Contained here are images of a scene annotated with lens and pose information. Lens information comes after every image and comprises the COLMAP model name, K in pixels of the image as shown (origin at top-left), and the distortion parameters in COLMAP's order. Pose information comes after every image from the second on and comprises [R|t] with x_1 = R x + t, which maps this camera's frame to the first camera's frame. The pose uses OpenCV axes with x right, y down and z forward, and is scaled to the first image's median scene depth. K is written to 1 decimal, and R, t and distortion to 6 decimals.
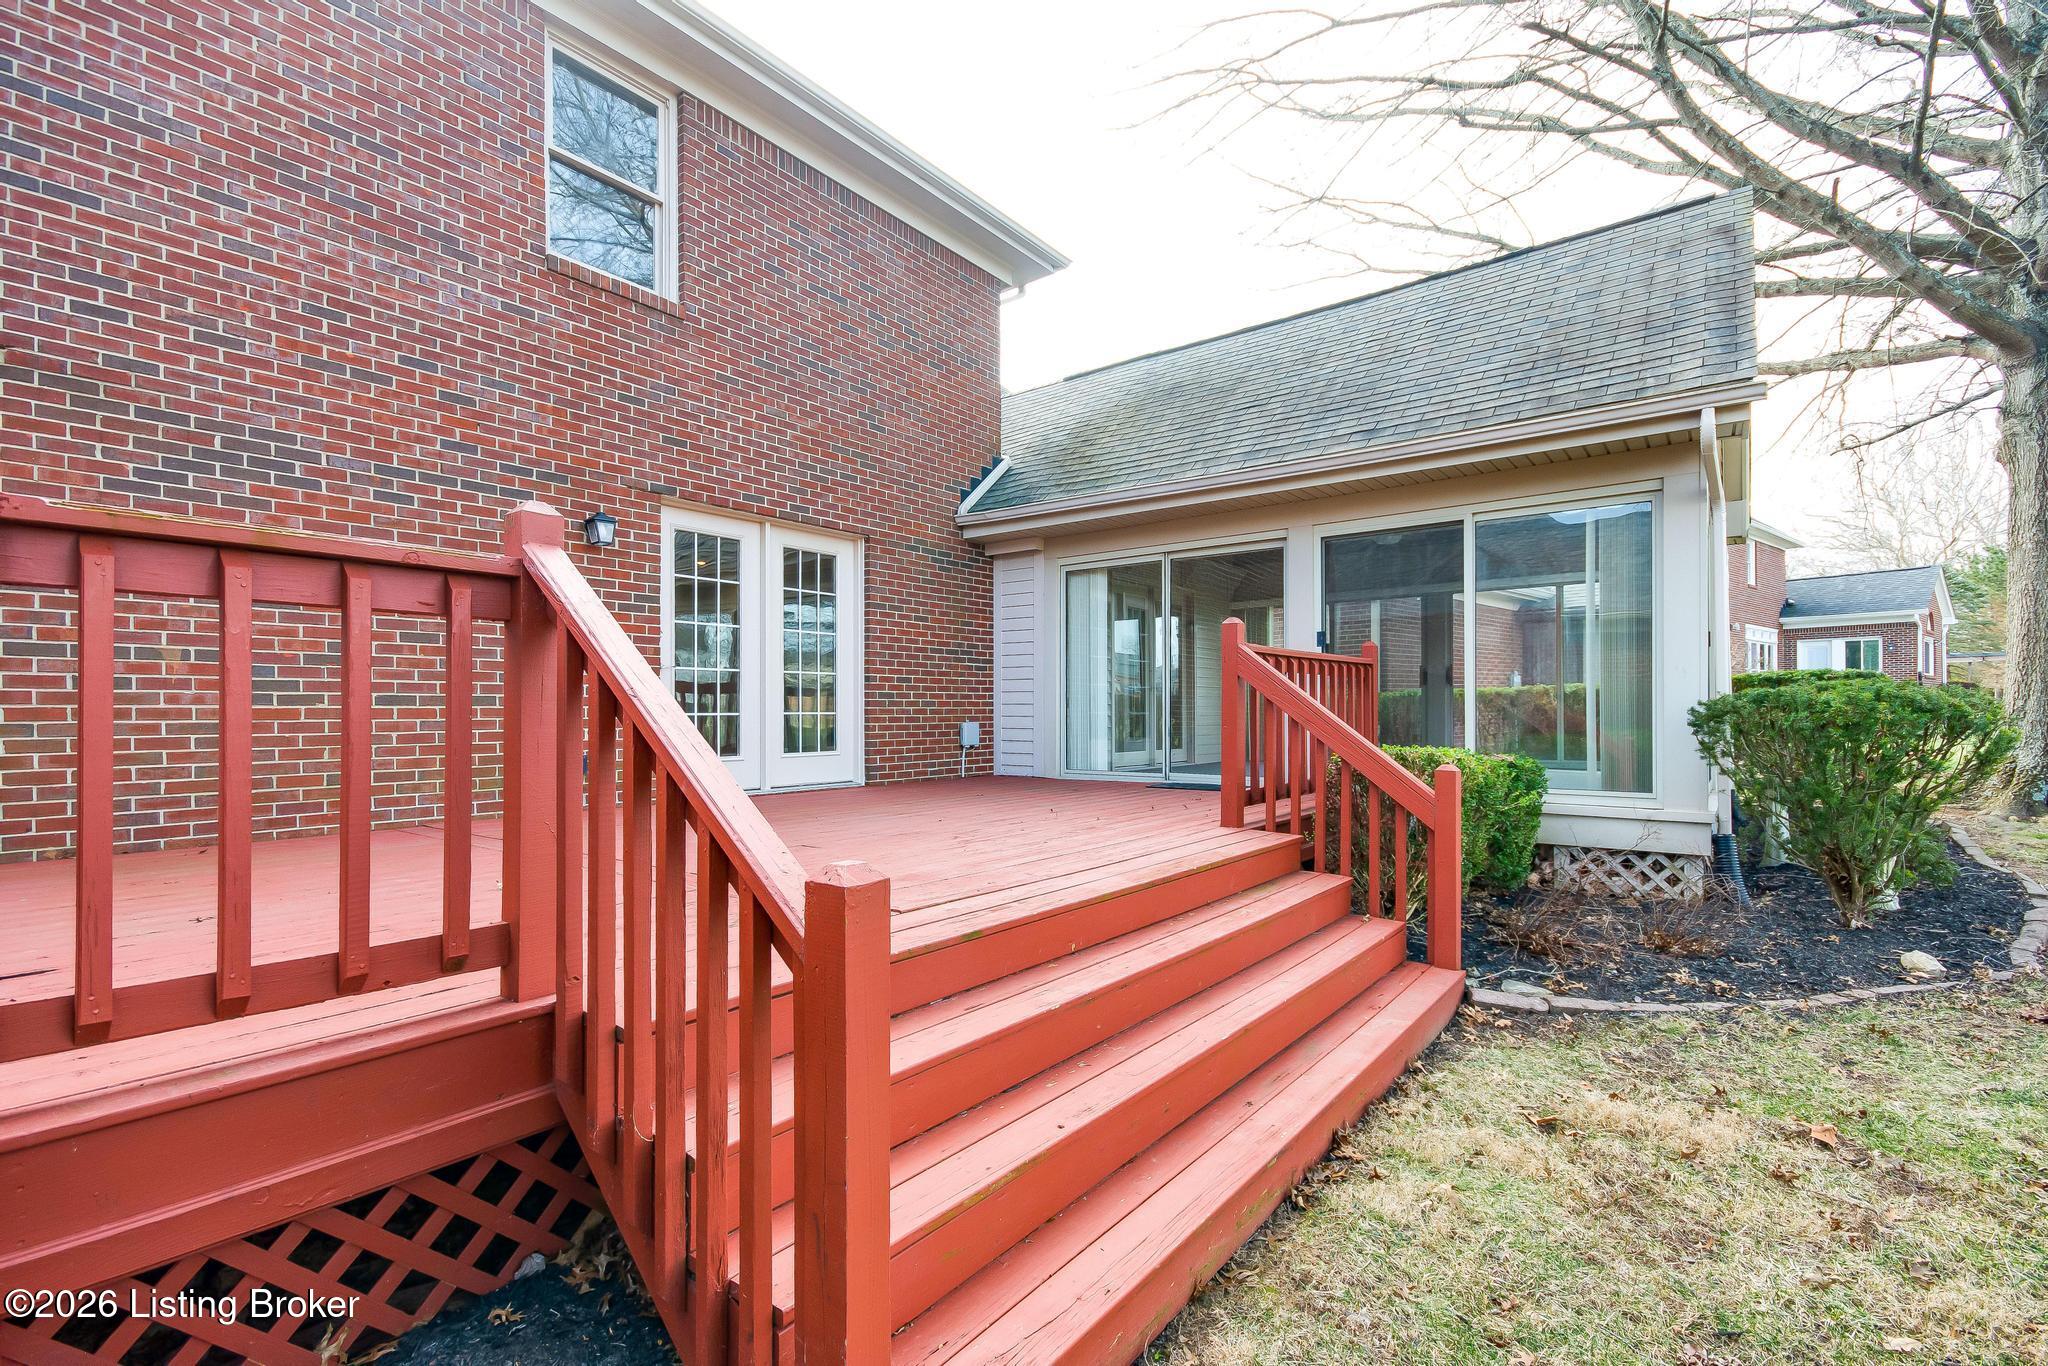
lens RADIAL K [[920.7, 0, 994.0], [0, 920.7, 693.0], [0, 0, 1]] dist [0.038798, -0.020550]
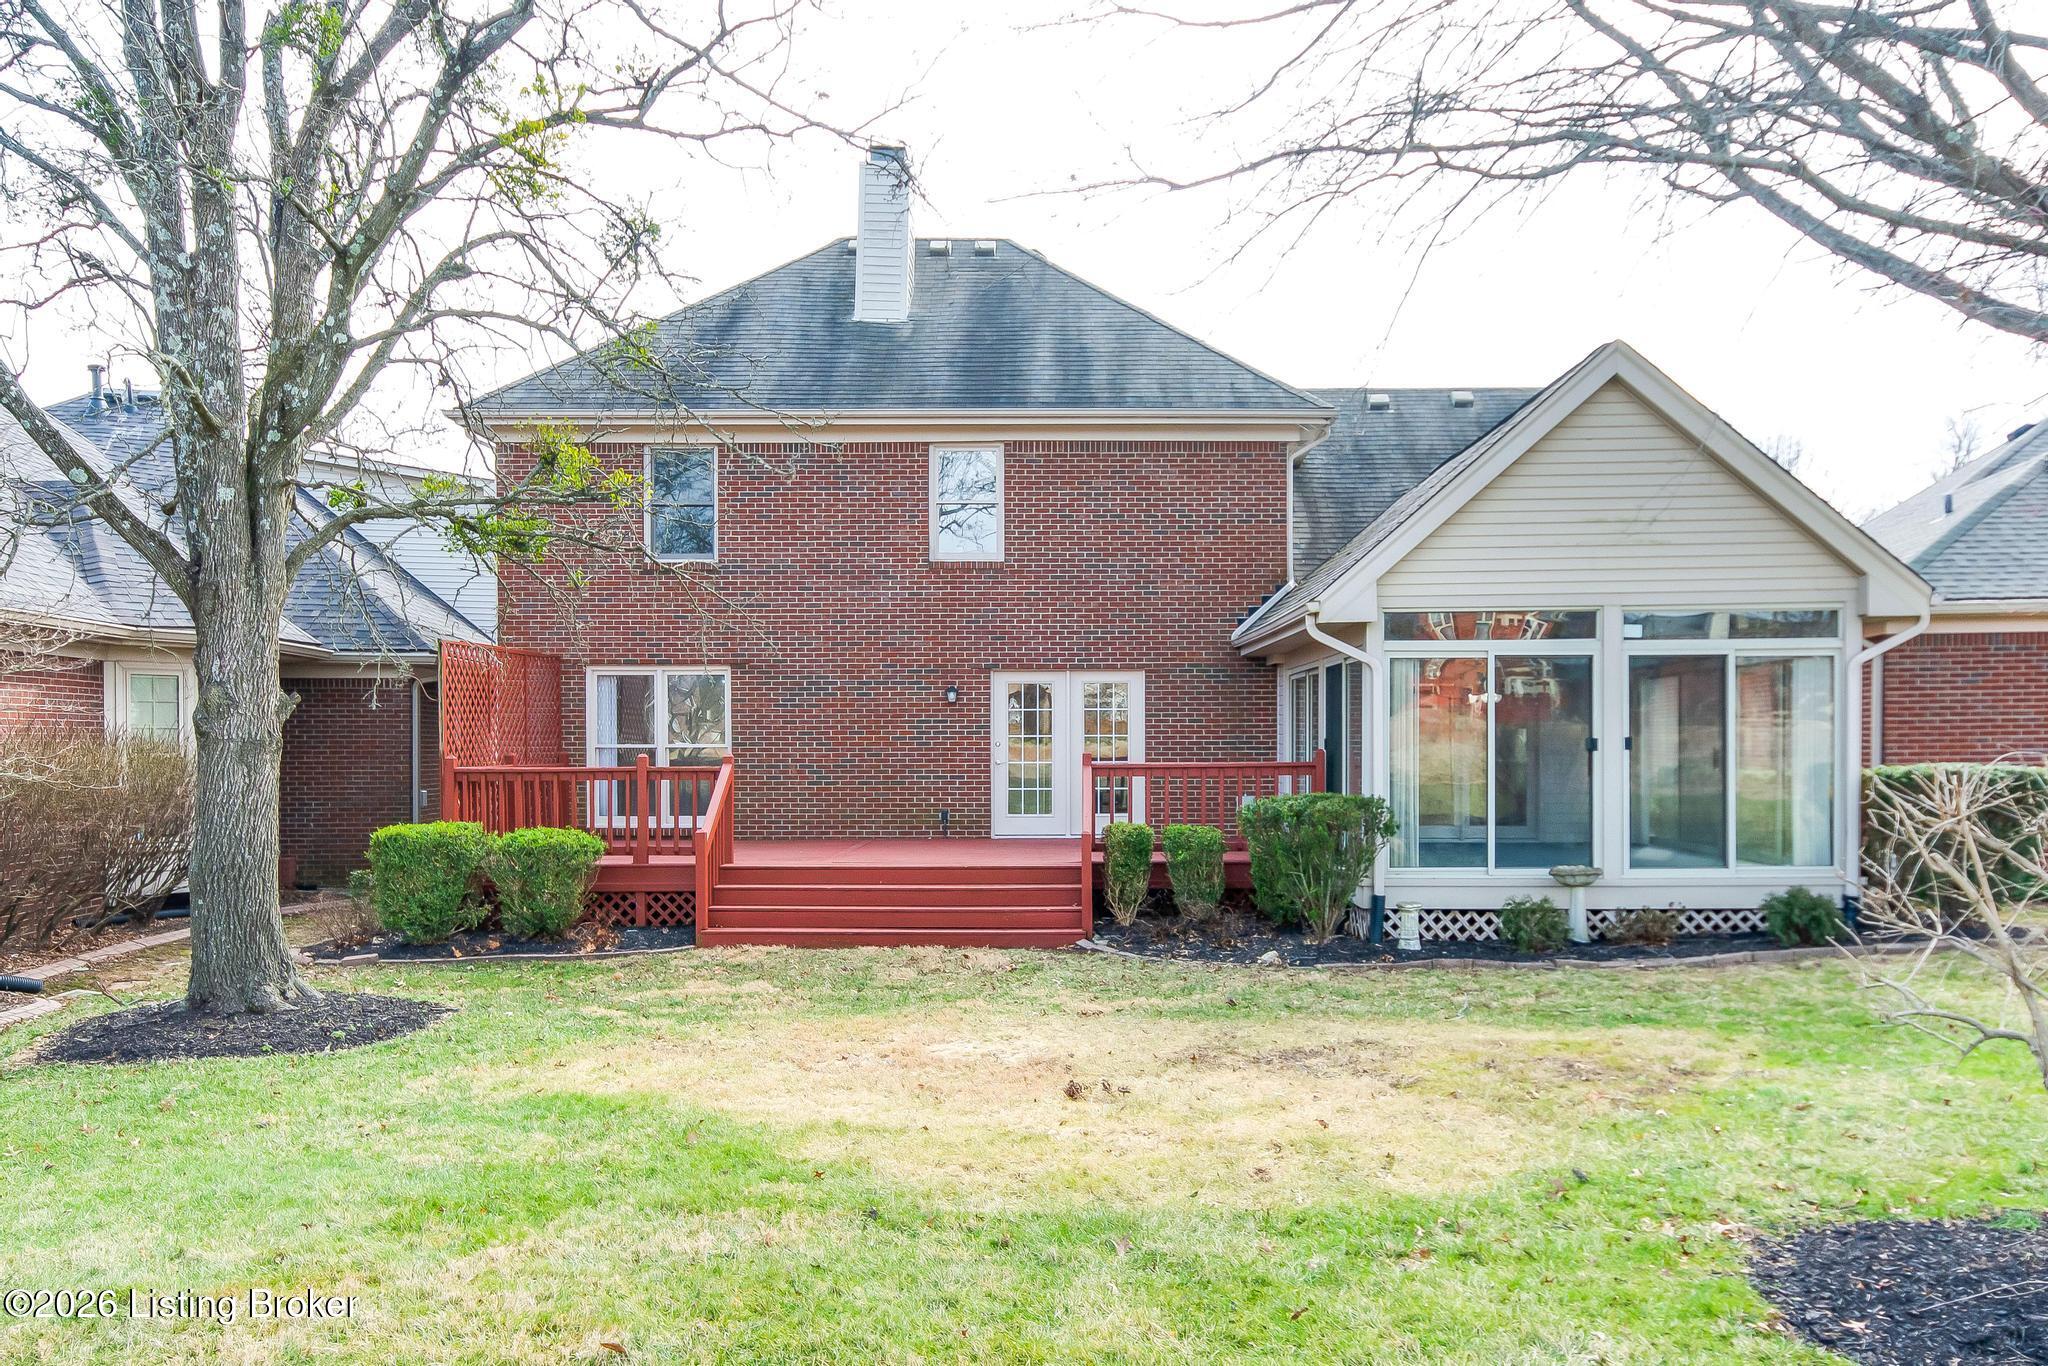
lens RADIAL K [[1489.6, 0, 1023.0], [0, 1489.6, 746.3], [0, 0, 1]] dist [0.002788, 0.003467]
pose [[0.586891, 0.004107, -0.809656, 2.360507], [0.014437, 0.999775, 0.015536, -0.121082], [0.809537, -0.020807, 0.586700, -0.775137]]
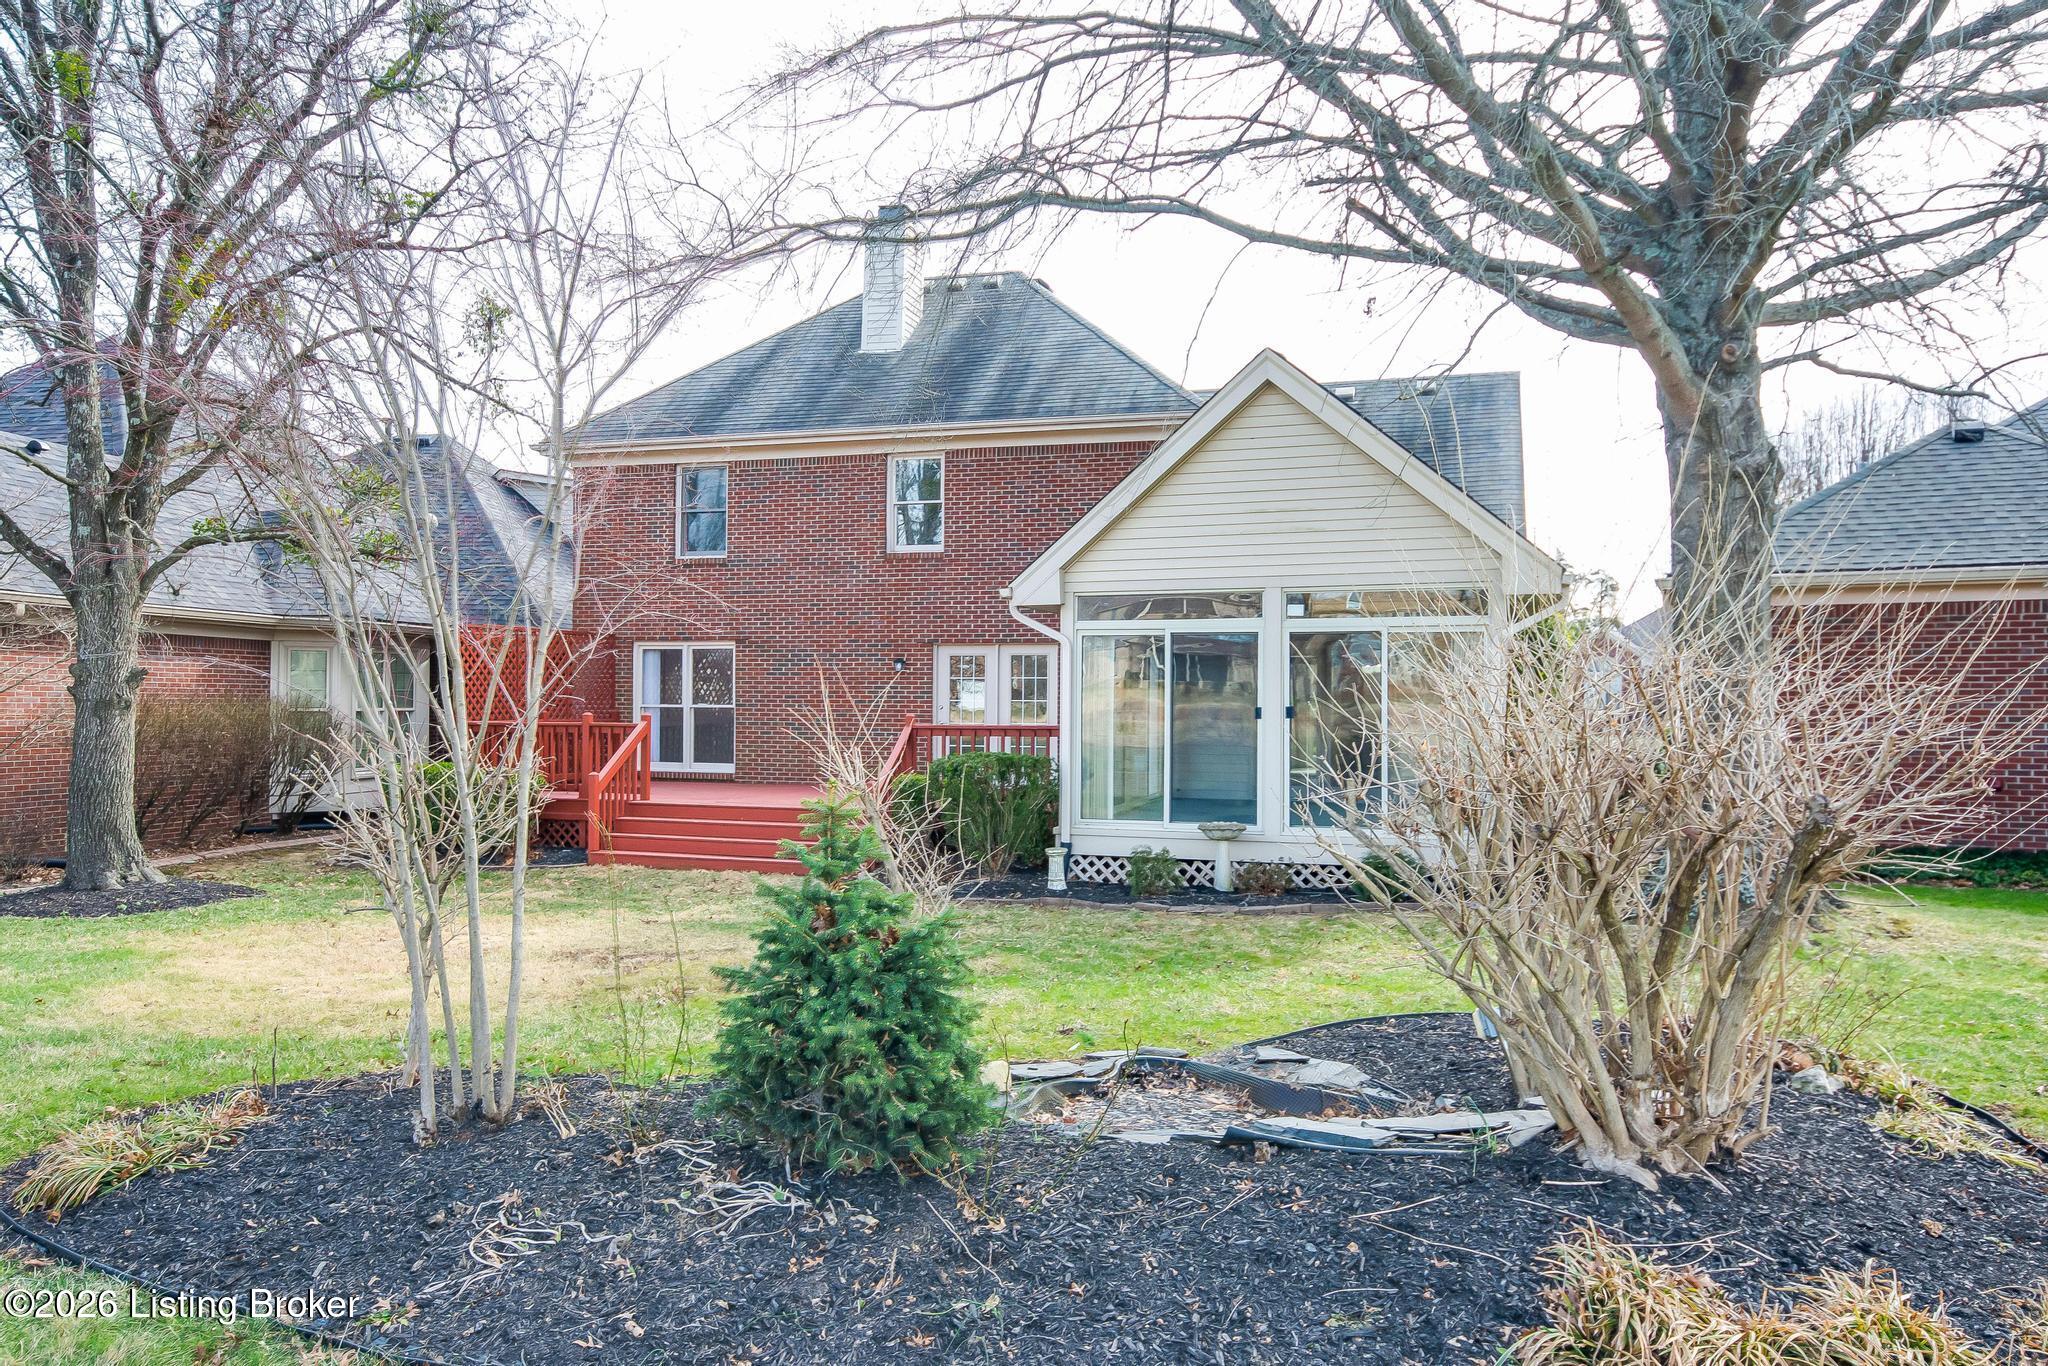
lens RADIAL K [[1361.5, 0, 1024.0], [0, 1361.5, 683.0], [0, 0, 1]] dist [-0.000153, -0.000085]
pose [[0.338001, -0.008656, -0.941106, 3.082158], [0.007103, 0.999953, -0.006646, -0.113523], [0.941119, -0.004439, 0.338047, 0.152776]]
